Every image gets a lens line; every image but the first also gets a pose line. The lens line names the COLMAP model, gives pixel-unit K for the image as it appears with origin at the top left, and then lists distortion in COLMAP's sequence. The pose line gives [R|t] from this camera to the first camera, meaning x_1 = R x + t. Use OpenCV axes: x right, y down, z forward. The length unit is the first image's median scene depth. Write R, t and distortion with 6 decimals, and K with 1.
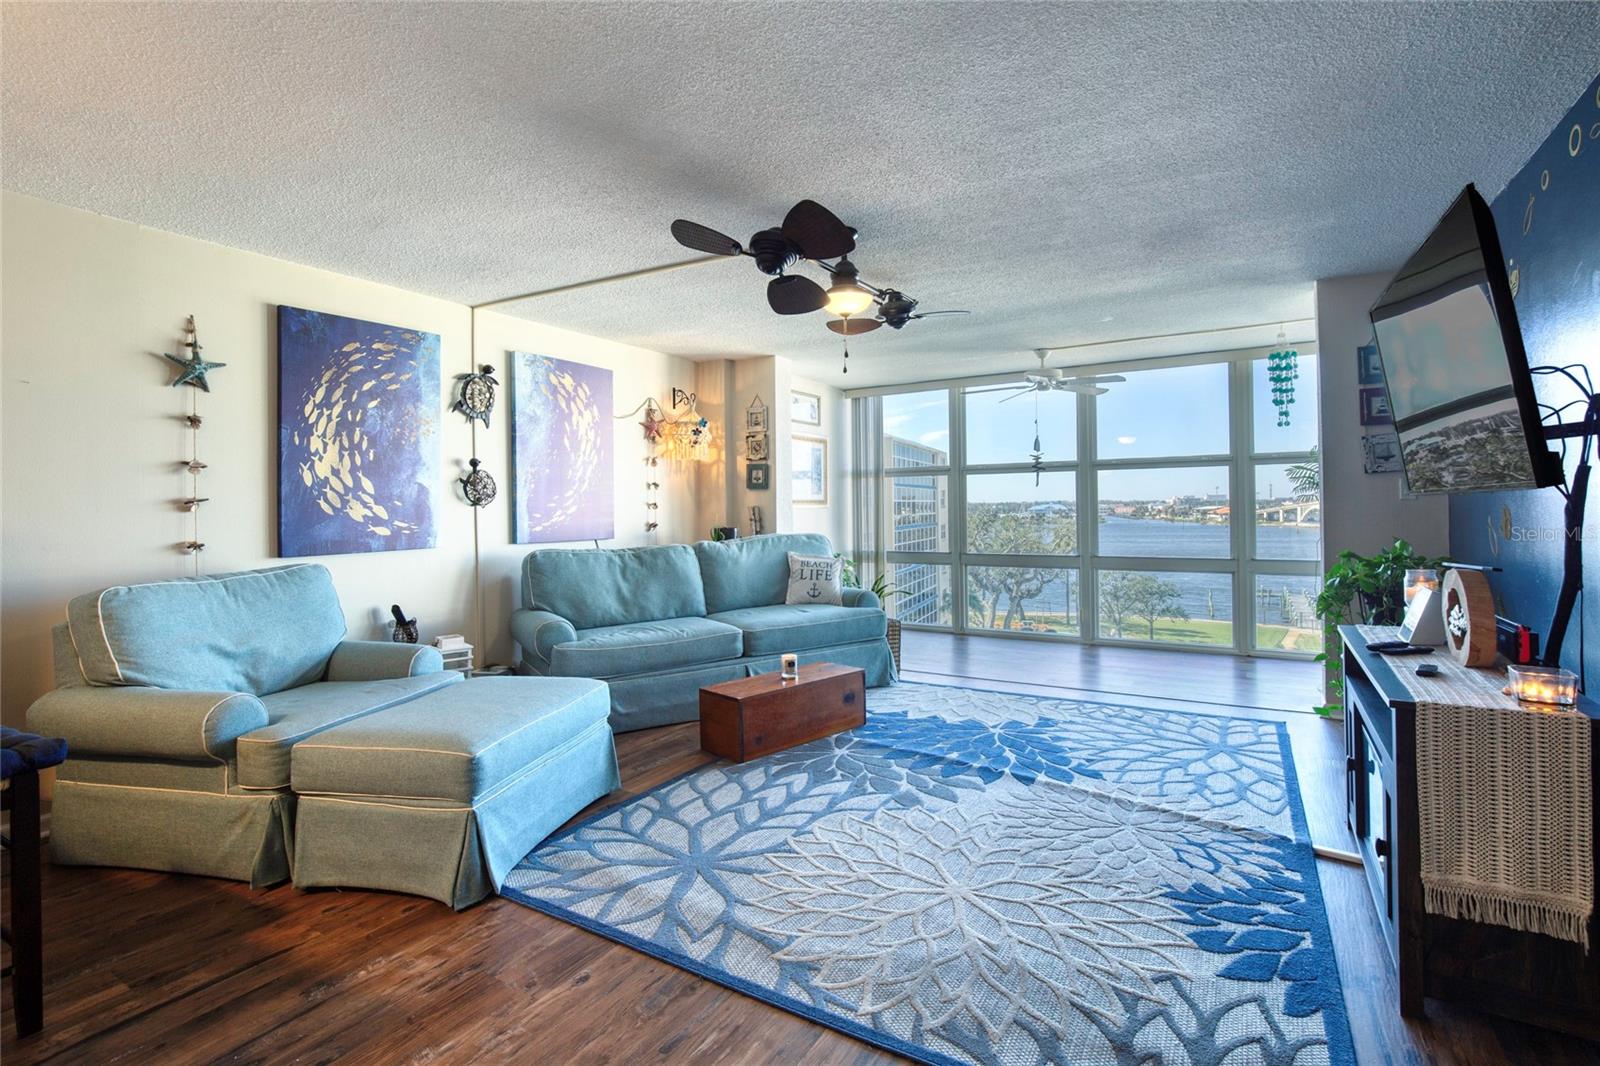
lens RADIAL K [[725.8, 0, 820.8], [0, 725.8, 499.3], [0, 0, 1]] dist [-0.014480, 0.002425]
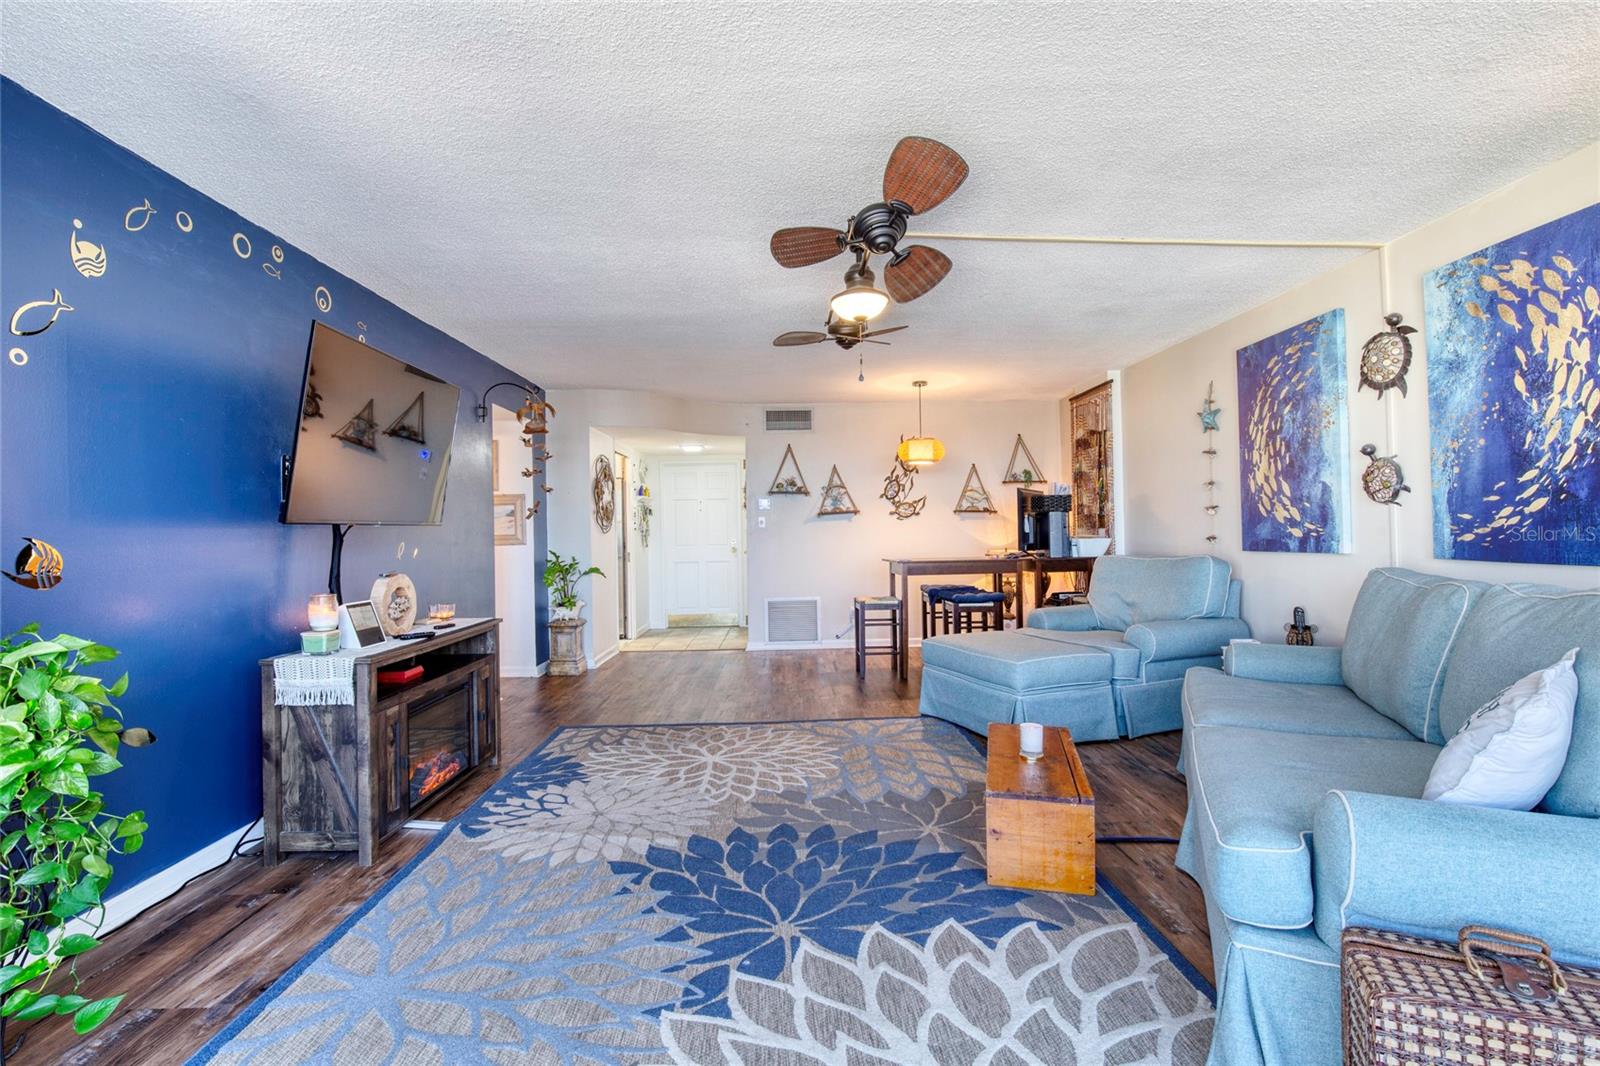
lens RADIAL K [[725.8, 0, 800.4], [0, 725.8, 529.7], [0, 0, 1]] dist [-0.014480, 0.002425]
pose [[-0.847873, 0.029480, -0.529380, 0.513960], [0.037288, 0.999296, -0.004073, 0.018282], [0.528887, -0.023193, -0.848375, 1.477587]]
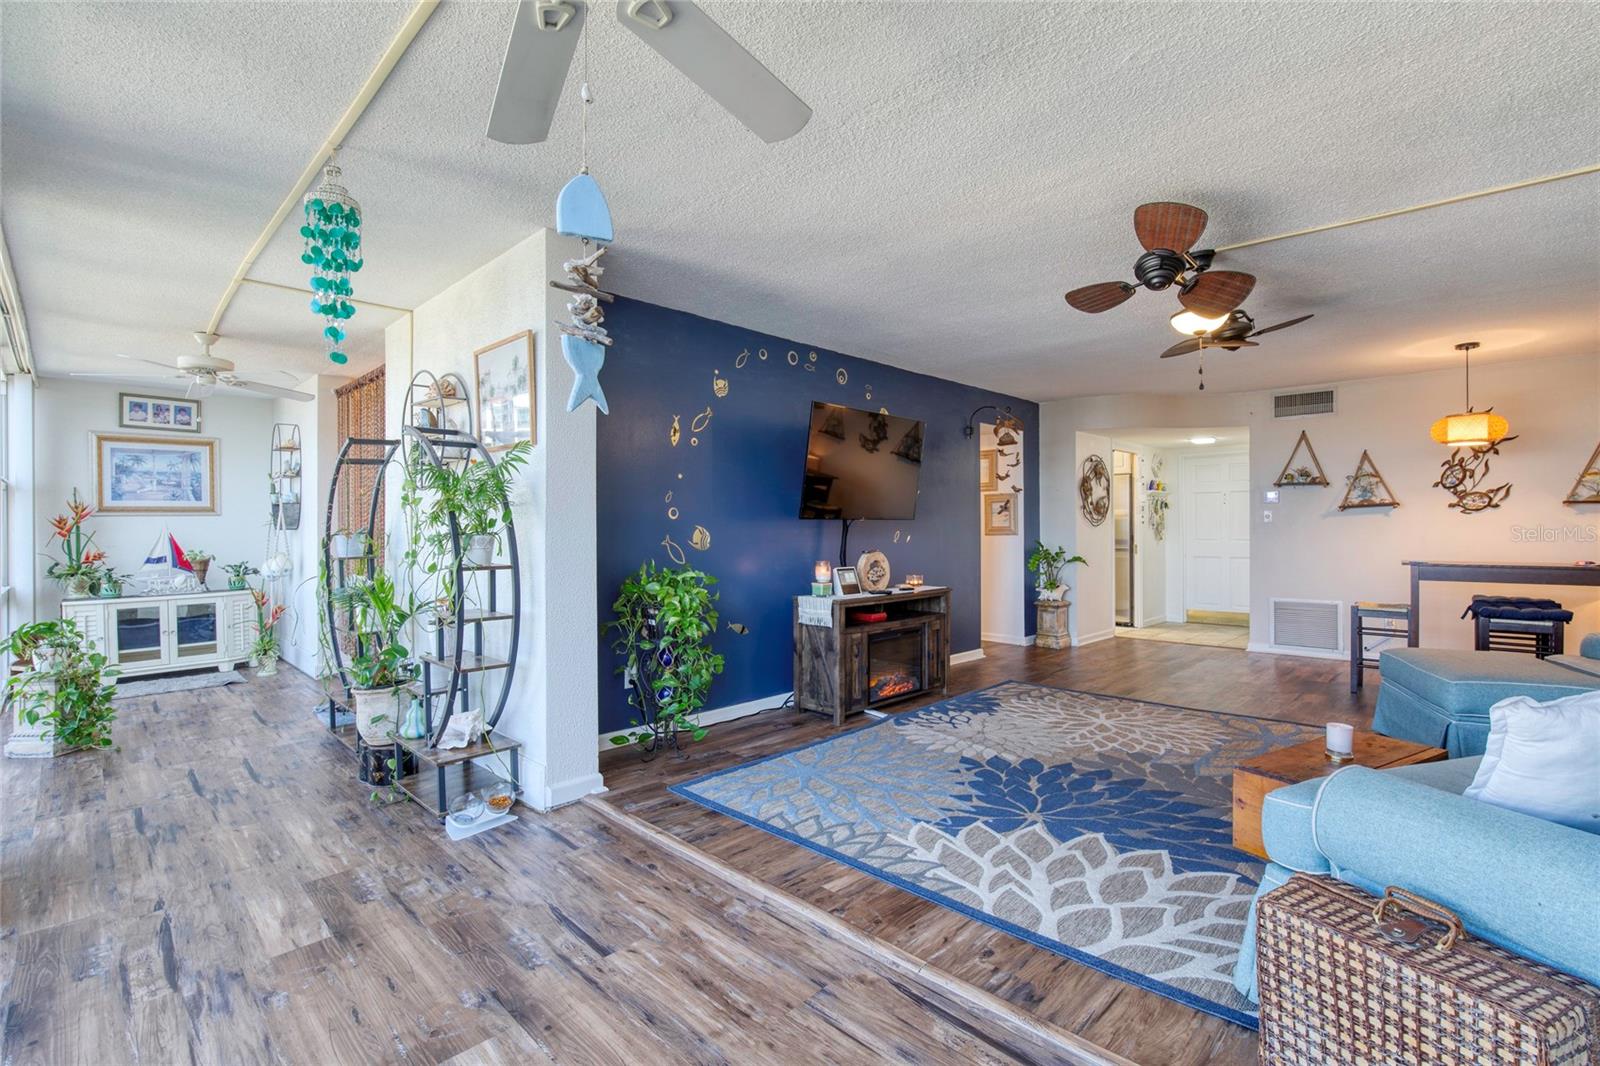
lens RADIAL K [[725.8, 0, 803.2], [0, 725.8, 537.0], [0, 0, 1]] dist [-0.014480, 0.002425]
pose [[-0.971993, 0.017709, 0.234344, 0.294363], [0.017165, 0.999843, -0.004358, 0.025878], [-0.234384, -0.000214, -0.972144, 1.790982]]
